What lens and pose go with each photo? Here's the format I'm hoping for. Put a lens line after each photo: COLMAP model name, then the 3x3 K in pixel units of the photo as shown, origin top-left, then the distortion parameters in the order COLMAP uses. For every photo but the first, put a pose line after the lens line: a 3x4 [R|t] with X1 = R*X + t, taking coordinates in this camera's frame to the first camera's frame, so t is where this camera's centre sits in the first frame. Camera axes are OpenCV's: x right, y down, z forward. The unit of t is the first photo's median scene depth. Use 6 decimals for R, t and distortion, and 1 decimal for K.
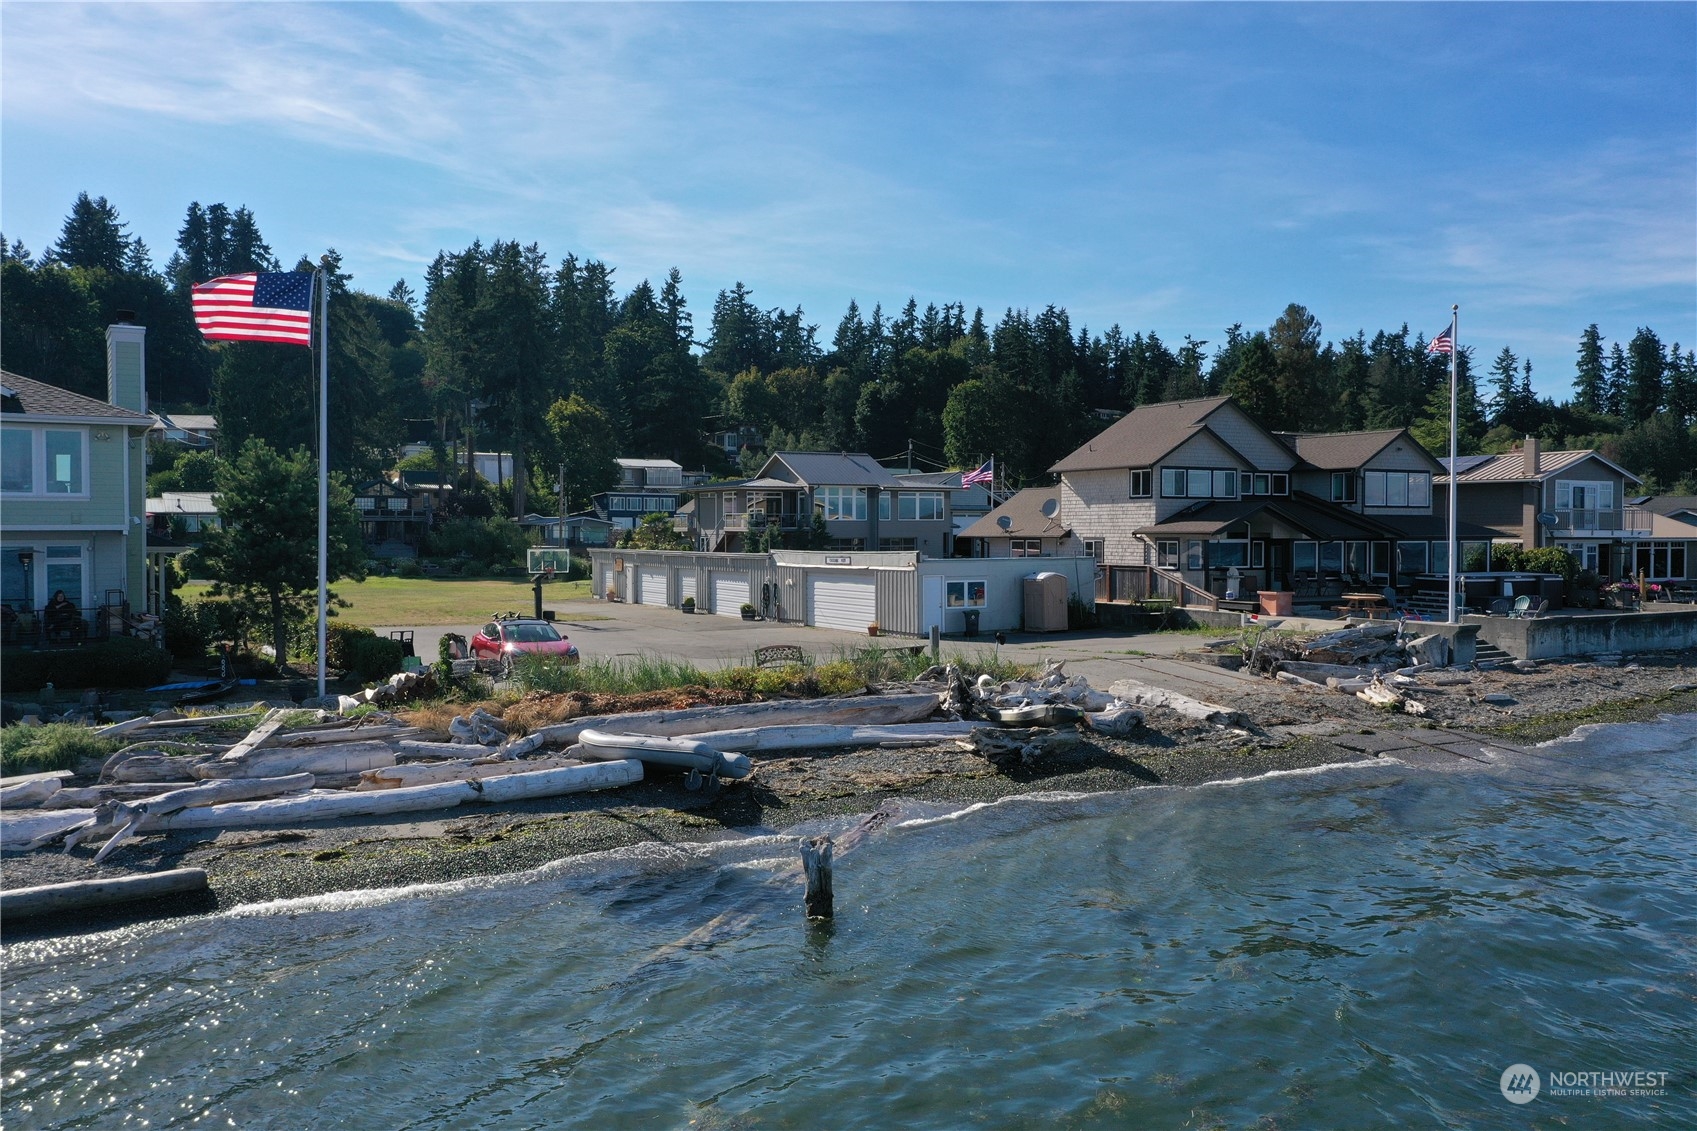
lens RADIAL K [[1342.0, 0, 849.3], [0, 1342.0, 563.4], [0, 0, 1]] dist [0.008594, -0.001566]
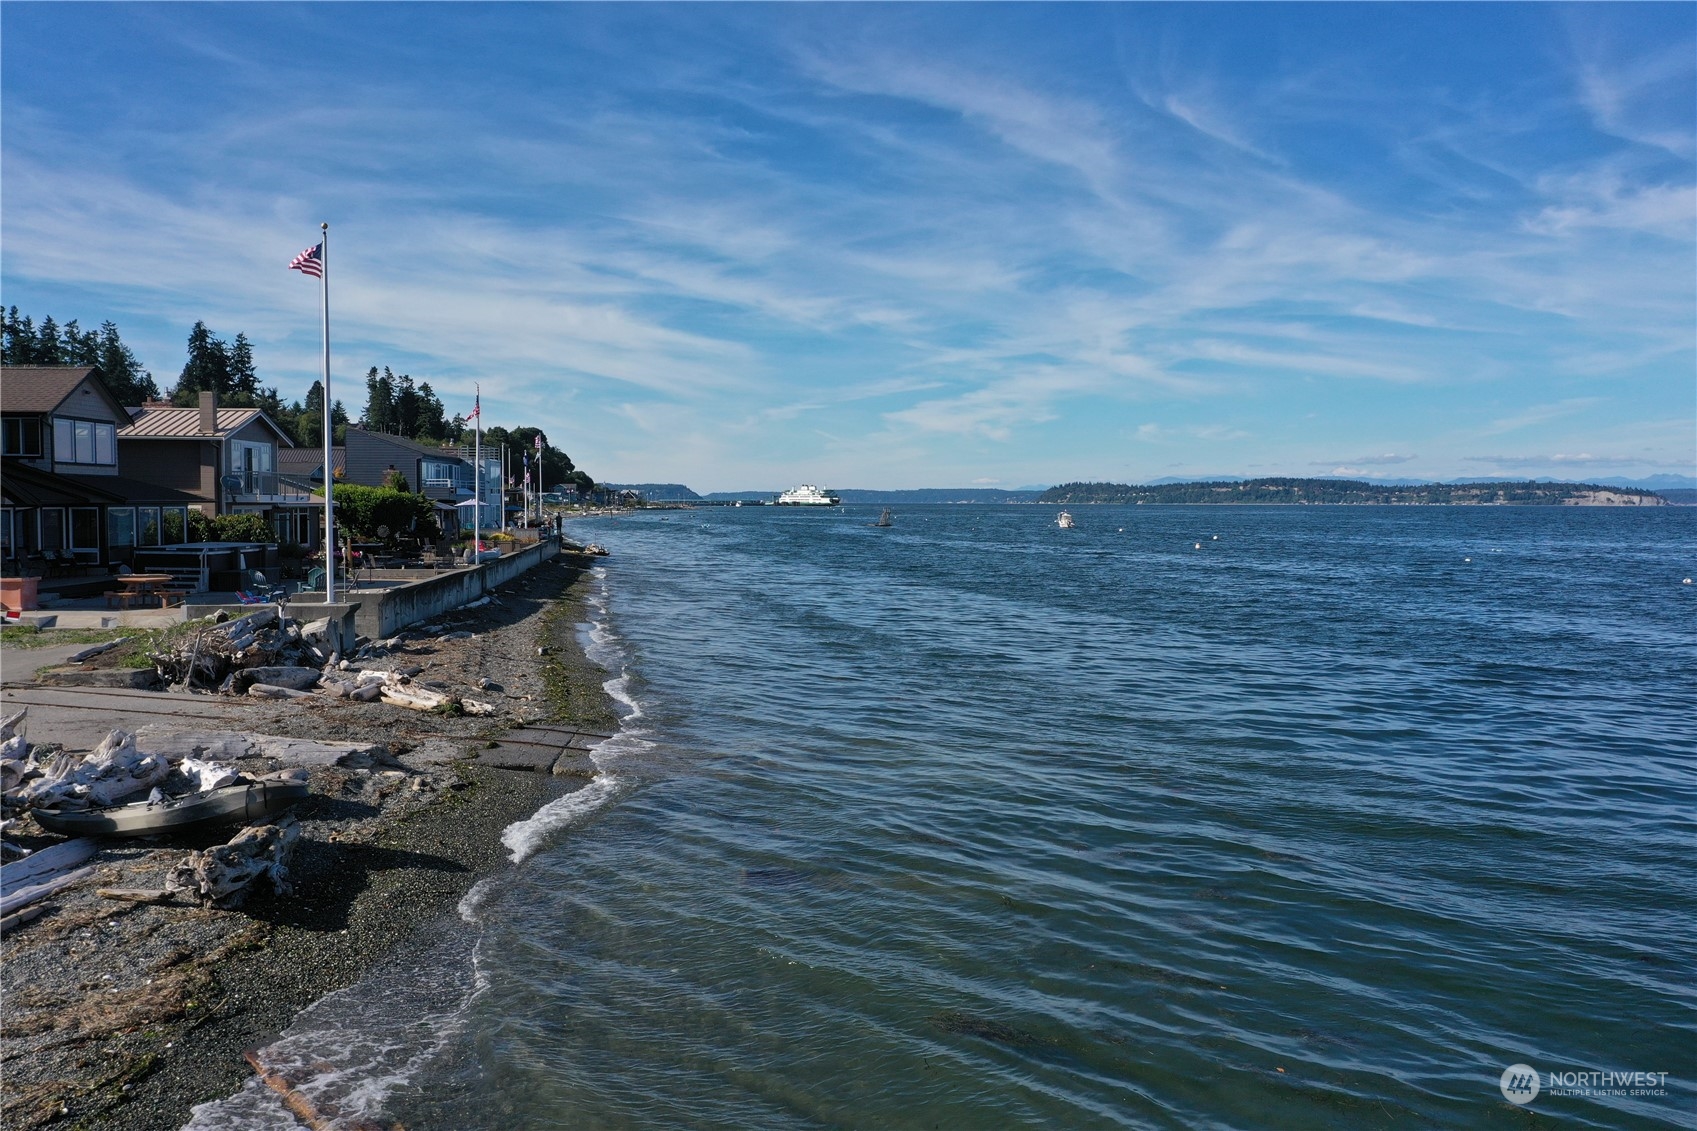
lens RADIAL K [[1342.0, 0, 848.4], [0, 1342.0, 564.9], [0, 0, 1]] dist [0.008594, -0.001566]
pose [[0.424168, -0.042830, 0.904570, -0.125007], [0.020673, 0.999079, 0.037611, -0.003244], [-0.905348, 0.002747, 0.424662, 0.245441]]
